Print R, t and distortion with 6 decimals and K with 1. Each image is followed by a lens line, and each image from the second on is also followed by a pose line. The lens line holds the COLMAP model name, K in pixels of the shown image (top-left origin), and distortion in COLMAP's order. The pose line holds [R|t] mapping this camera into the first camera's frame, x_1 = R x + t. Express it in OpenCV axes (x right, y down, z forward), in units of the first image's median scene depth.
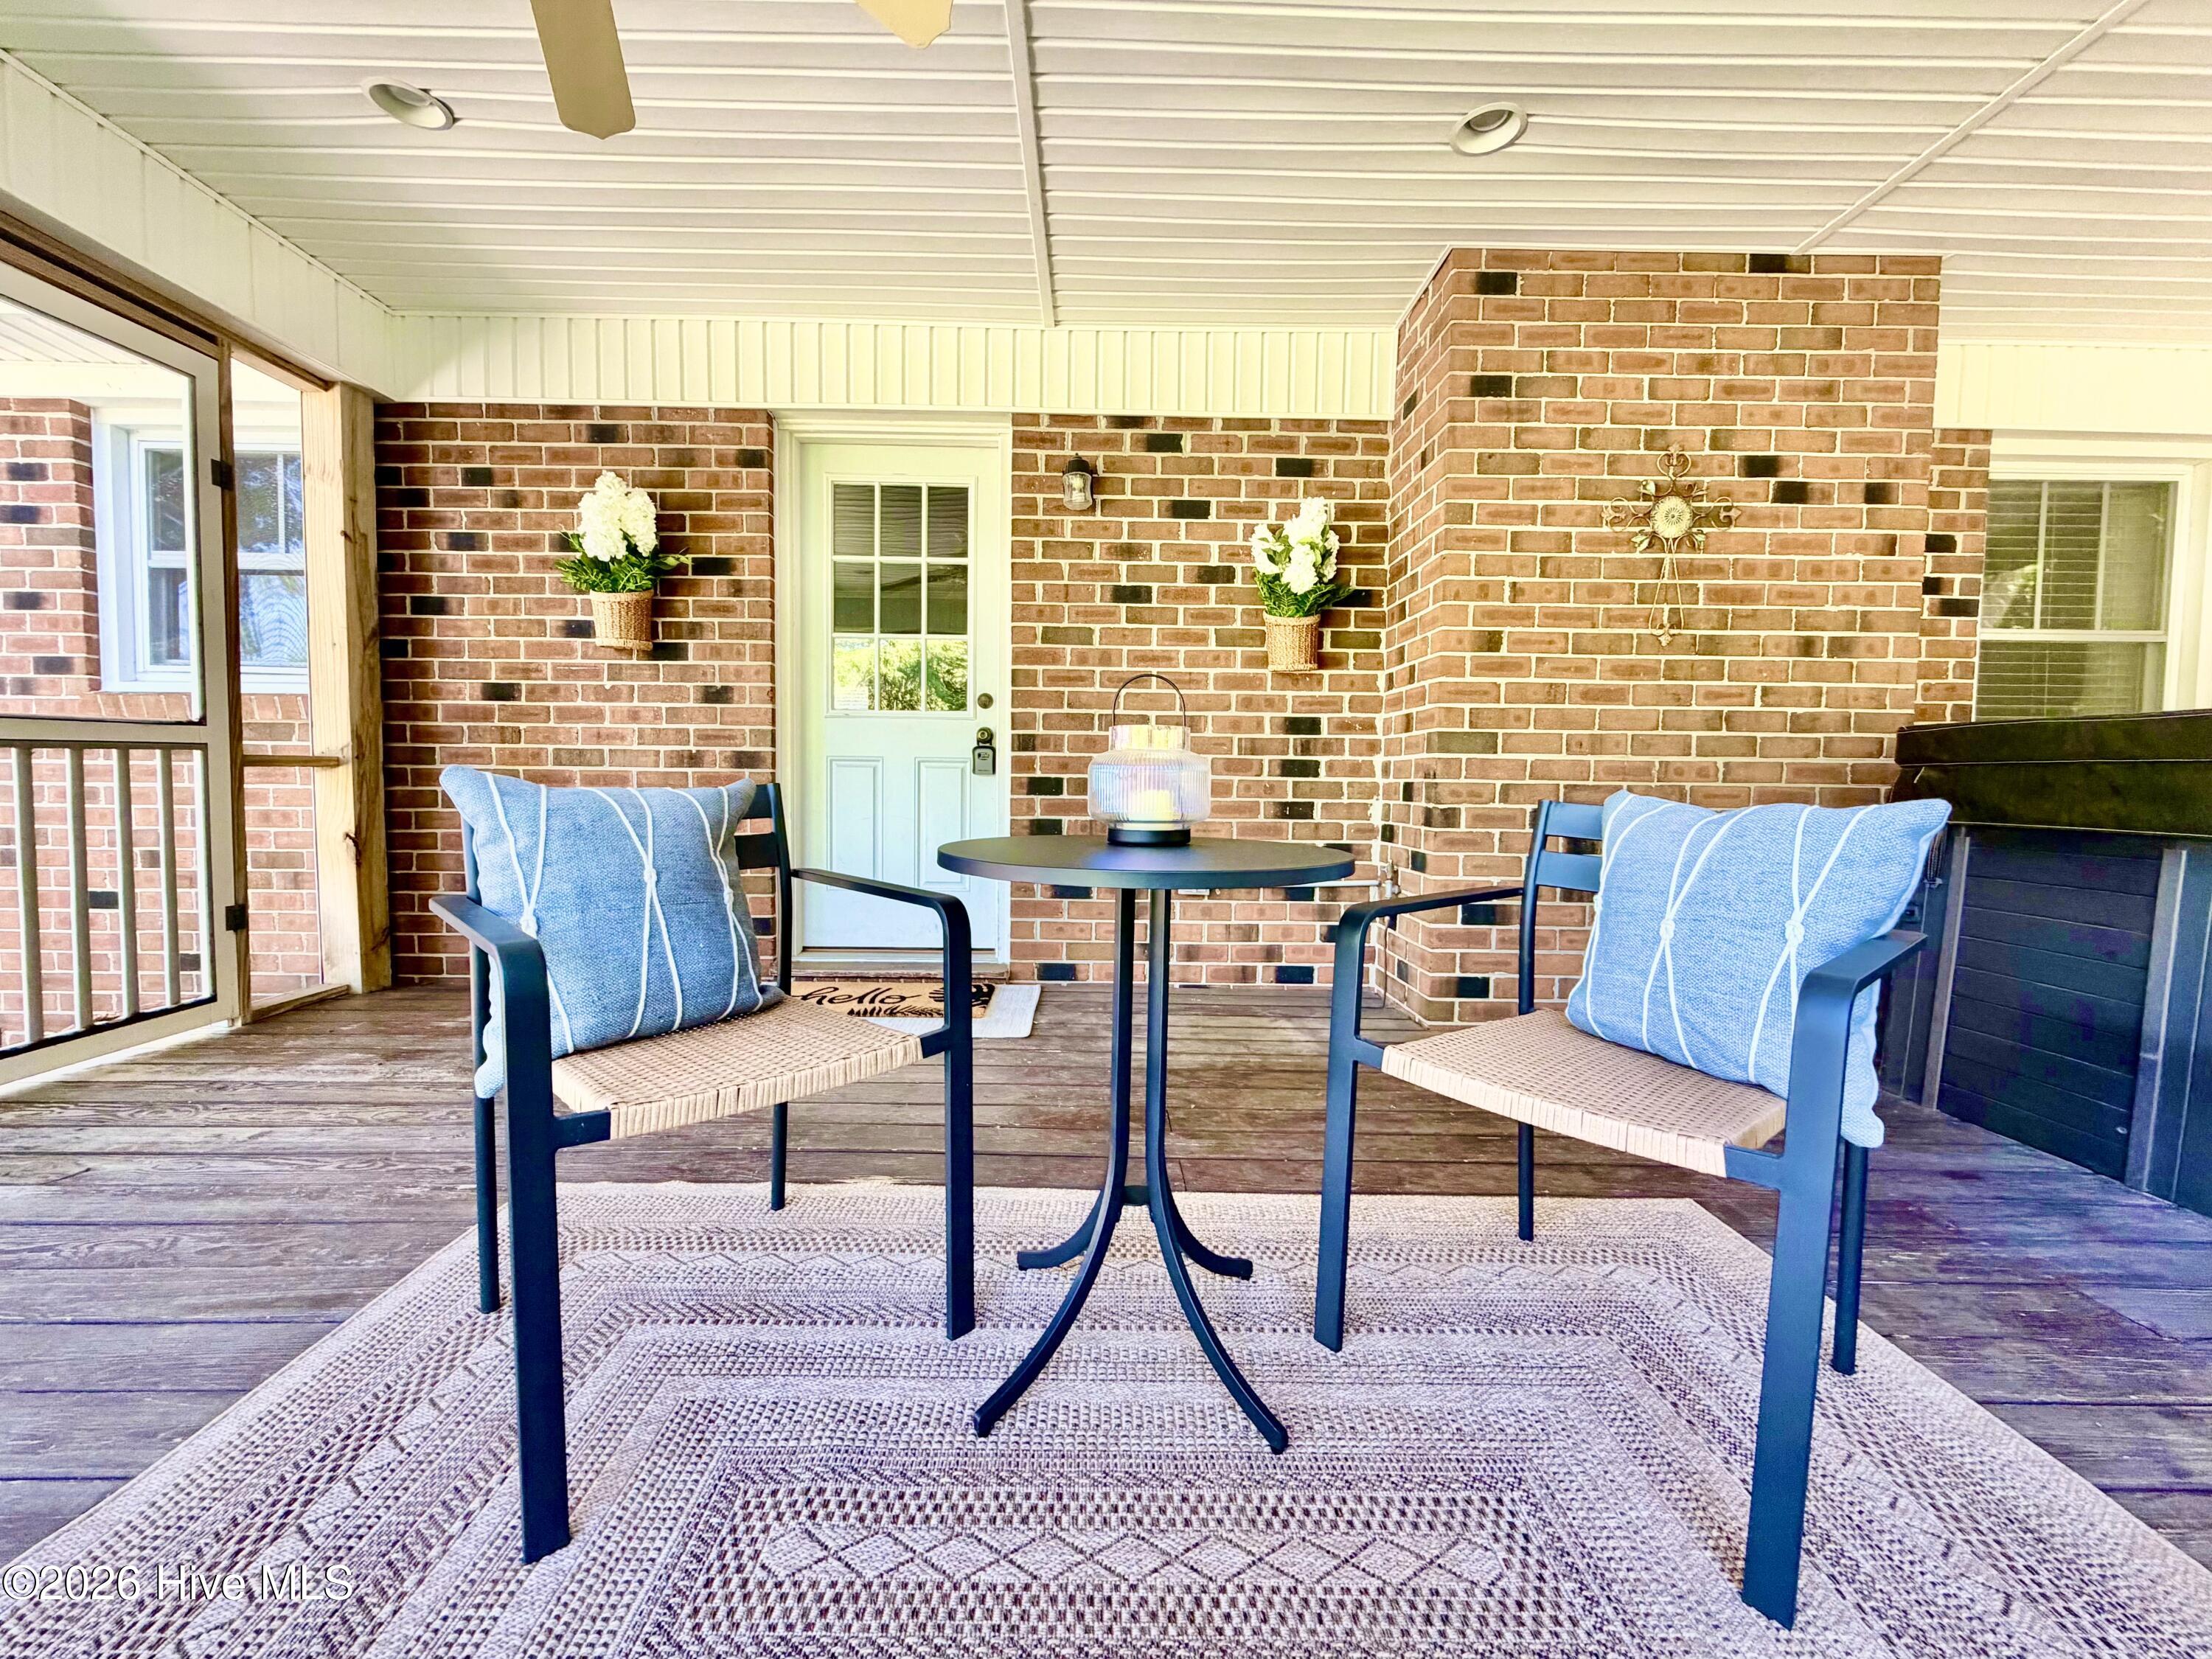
lens RADIAL K [[882.1, 0, 1107.5], [0, 882.1, 833.5], [0, 0, 1]] dist [-0.001667, 0.000748]
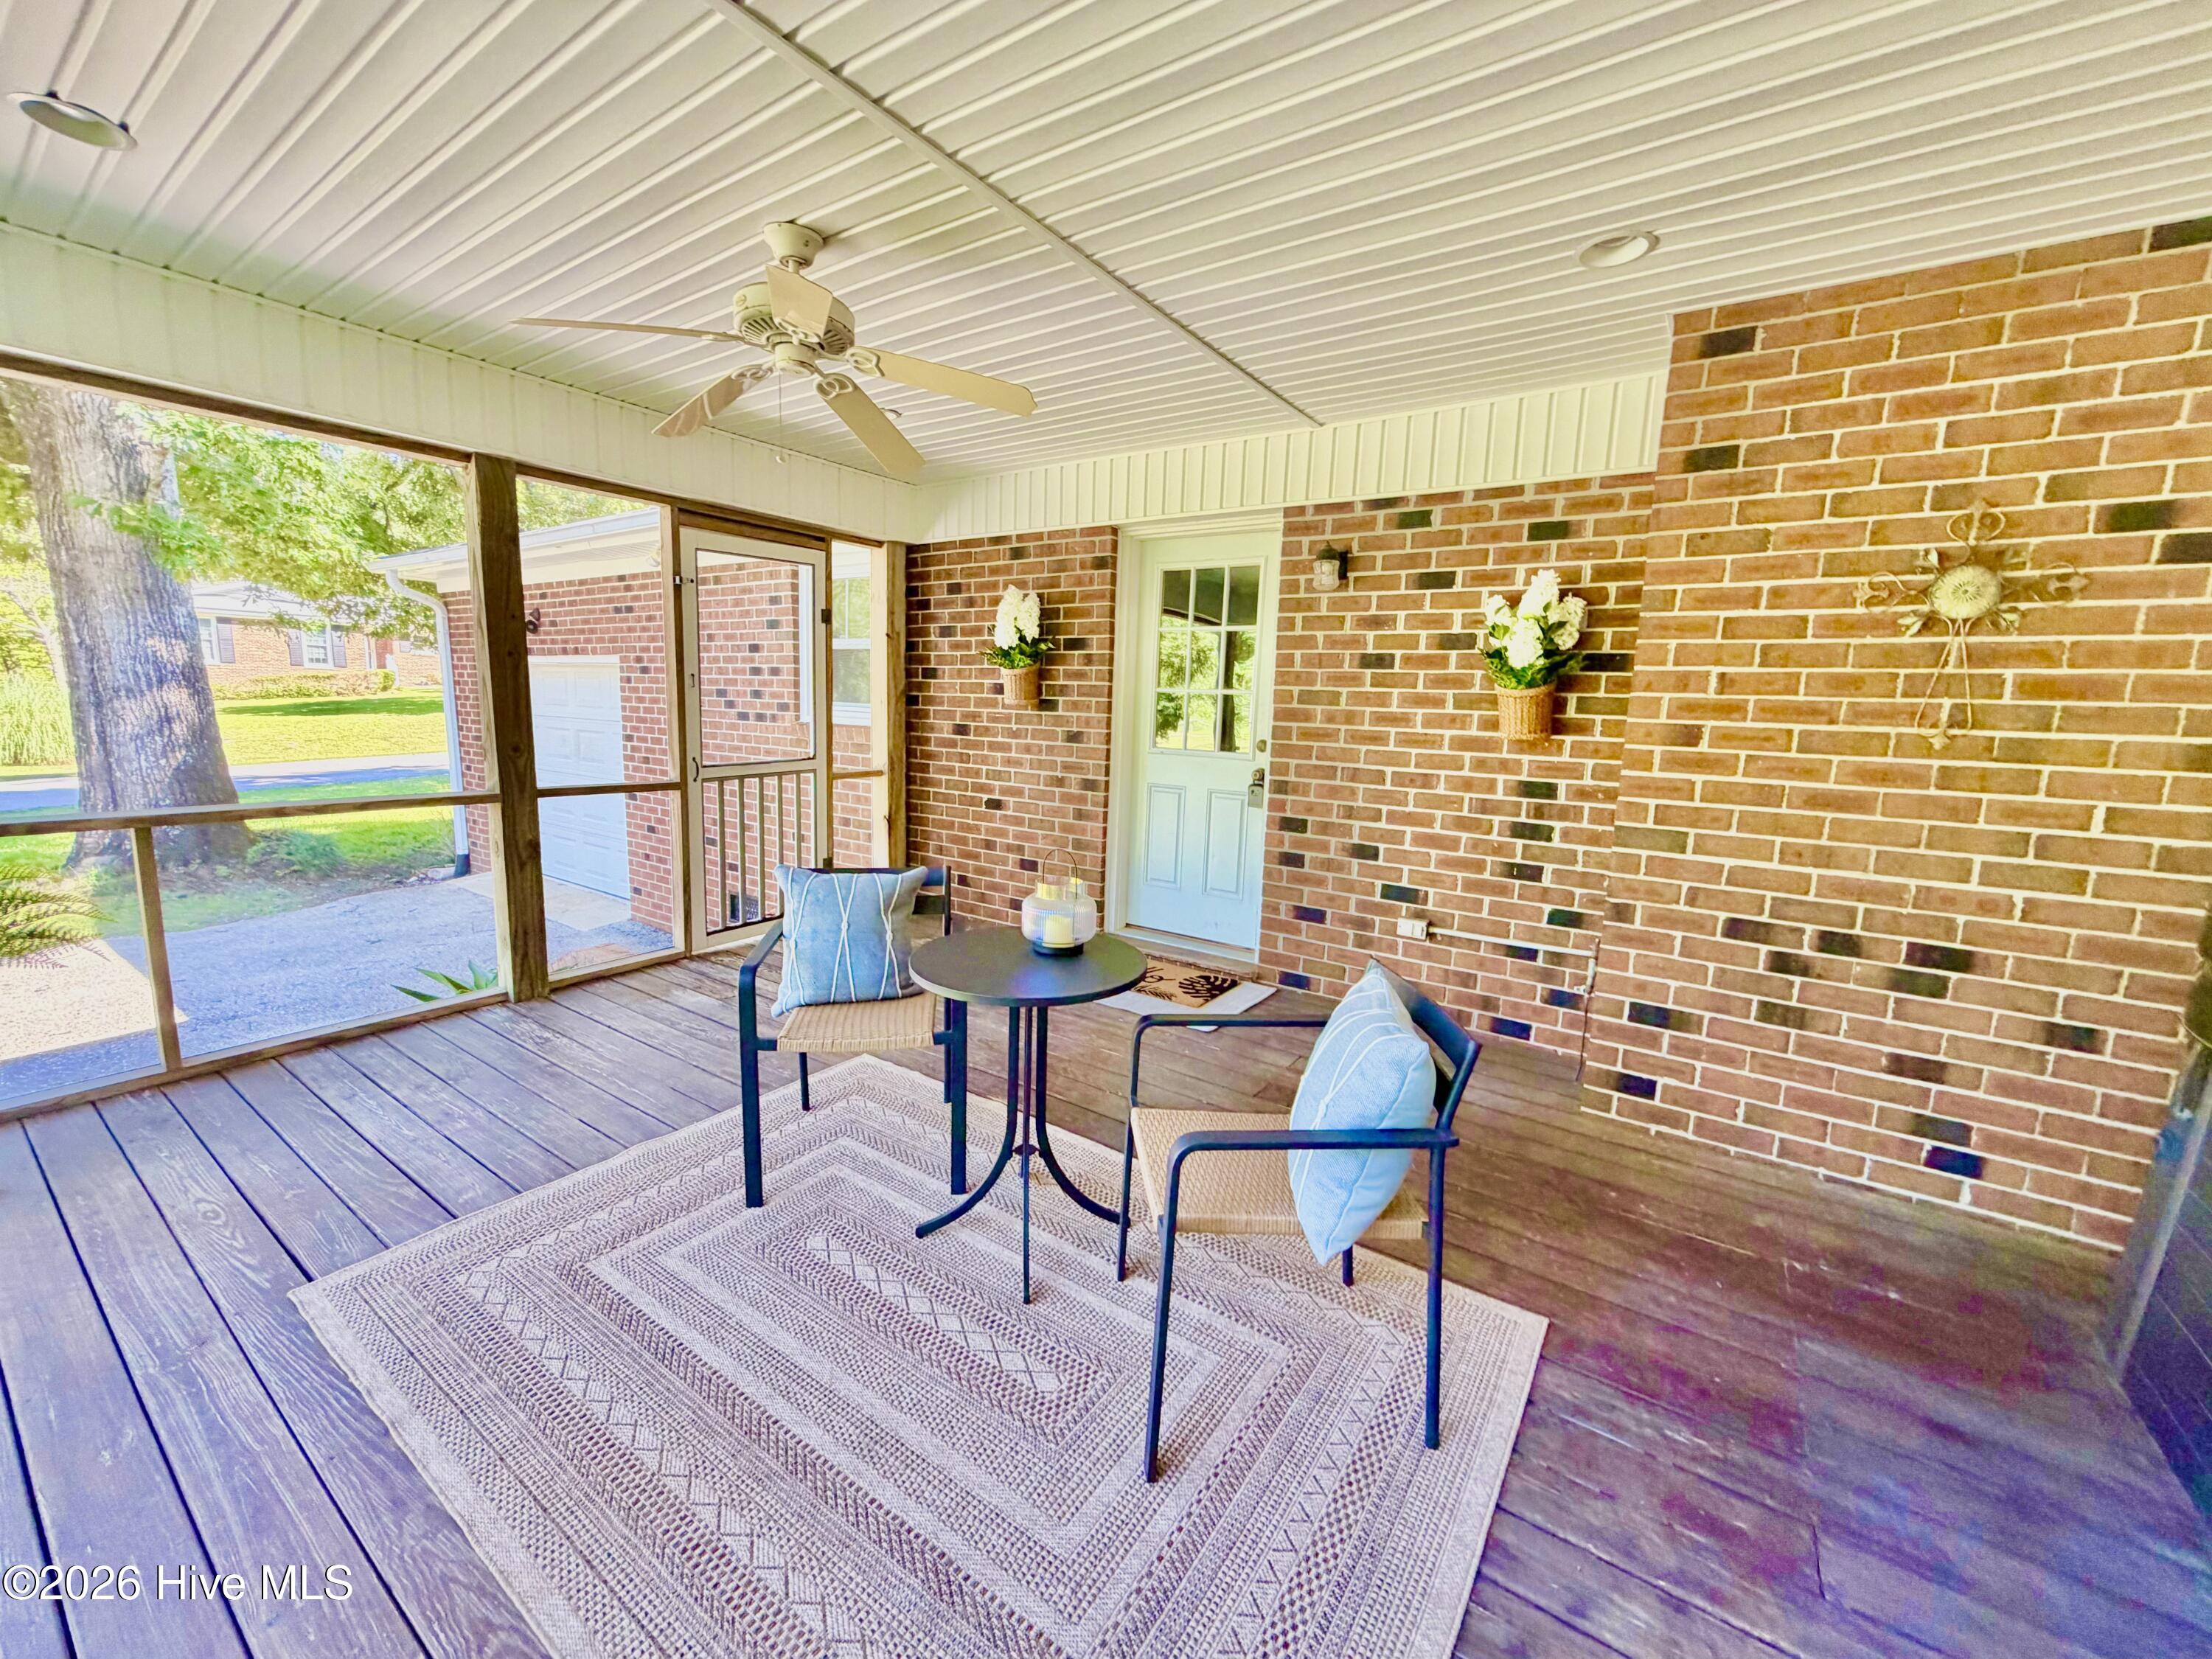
lens RADIAL K [[882.1, 0, 1100.0], [0, 882.1, 833.5], [0, 0, 1]] dist [-0.001667, 0.000748]
pose [[0.813460, 0.101760, -0.572650, 0.407010], [-0.057310, 0.993808, 0.095190, -0.143959], [0.578790, -0.044615, 0.814255, -0.113122]]
